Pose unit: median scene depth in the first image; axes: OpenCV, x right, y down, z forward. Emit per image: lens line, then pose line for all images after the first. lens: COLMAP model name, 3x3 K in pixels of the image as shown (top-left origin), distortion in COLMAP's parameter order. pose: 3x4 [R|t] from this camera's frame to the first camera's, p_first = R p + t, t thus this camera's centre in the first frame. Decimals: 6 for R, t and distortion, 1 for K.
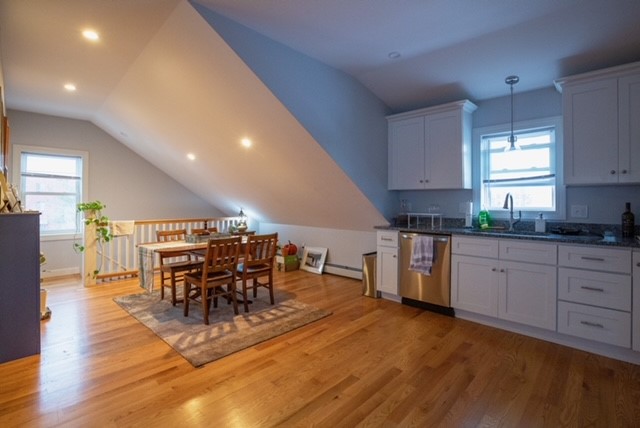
lens RADIAL K [[303.5, 0, 332.4], [0, 303.5, 200.5], [0, 0, 1]] dist [-0.058865, 0.021397]
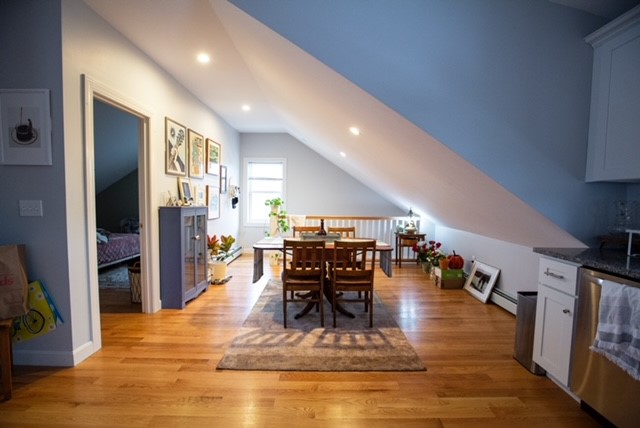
lens RADIAL K [[292.5, 0, 320.0], [0, 292.5, 214.0], [0, 0, 1]] dist [-0.058112, 0.019901]
pose [[0.679597, 0.048950, -0.731951, 0.279105], [-0.009177, 0.998260, 0.058239, -0.004967], [0.733528, -0.032862, 0.678864, 0.393679]]
